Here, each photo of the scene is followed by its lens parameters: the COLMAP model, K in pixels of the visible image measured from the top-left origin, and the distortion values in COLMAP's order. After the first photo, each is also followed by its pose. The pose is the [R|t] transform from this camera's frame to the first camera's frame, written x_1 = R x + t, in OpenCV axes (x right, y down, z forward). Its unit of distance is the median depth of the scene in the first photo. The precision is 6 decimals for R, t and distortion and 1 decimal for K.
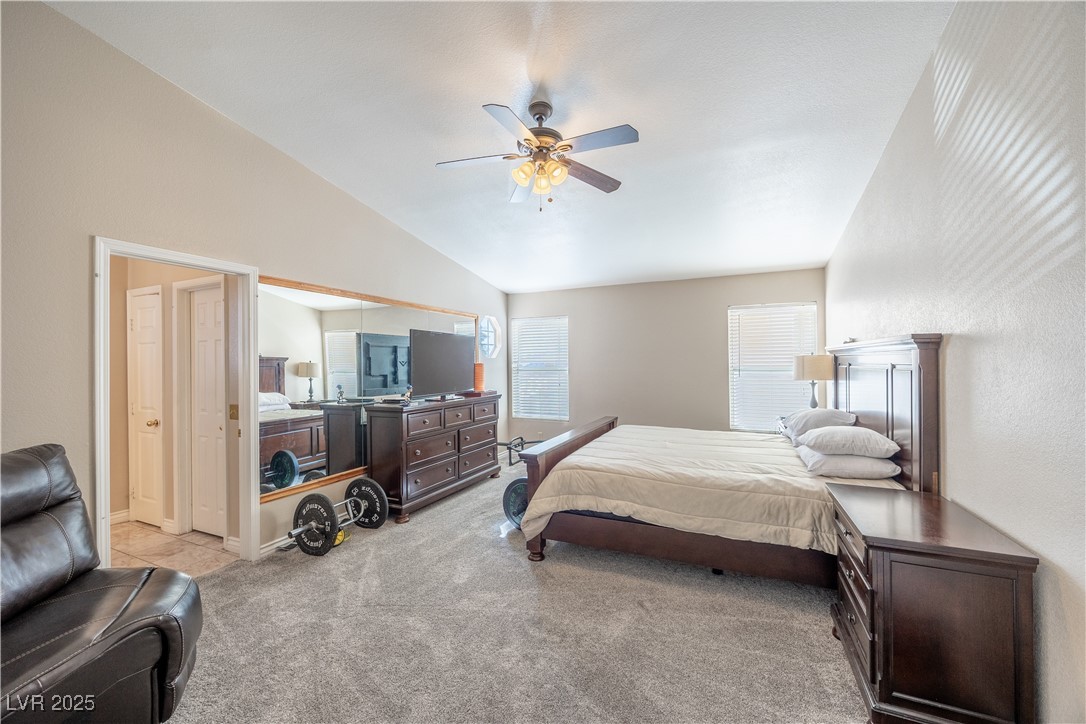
lens RADIAL K [[417.5, 0, 544.8], [0, 417.5, 357.7], [0, 0, 1]] dist [-0.000229, -0.000611]
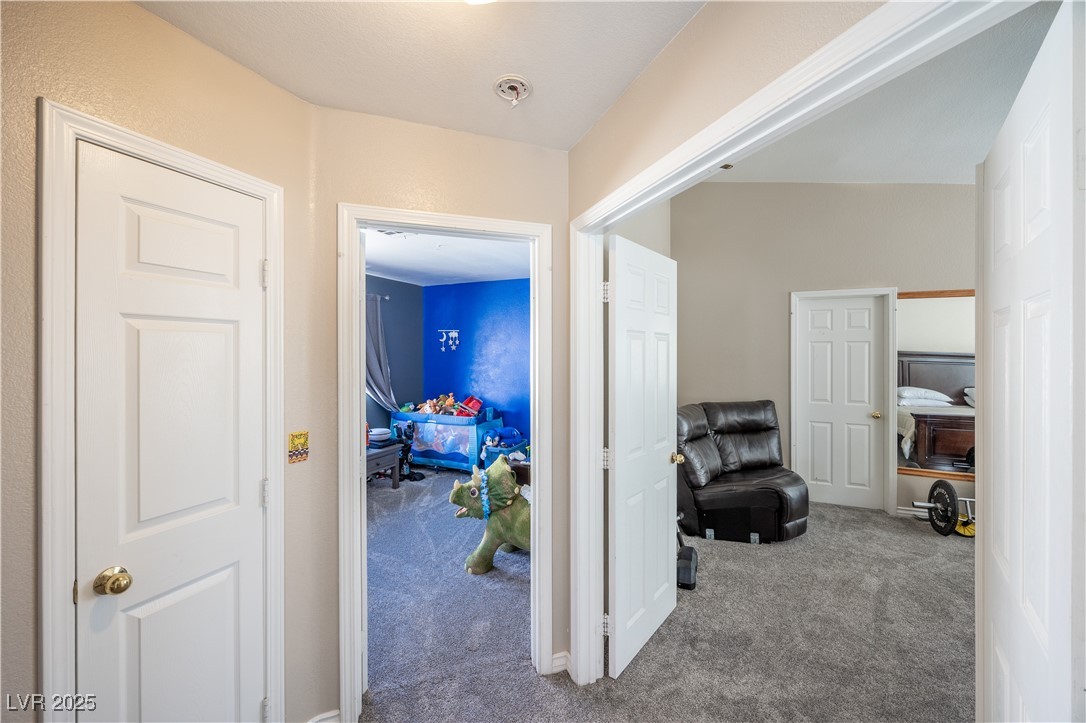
lens RADIAL K [[417.5, 0, 541.8], [0, 417.5, 354.1], [0, 0, 1]] dist [-0.000229, -0.000611]
pose [[-0.004183, 0.004234, -0.999982, 0.694489], [0.005569, 0.999976, 0.004211, -0.028216], [0.999976, -0.005551, -0.004206, -0.086965]]
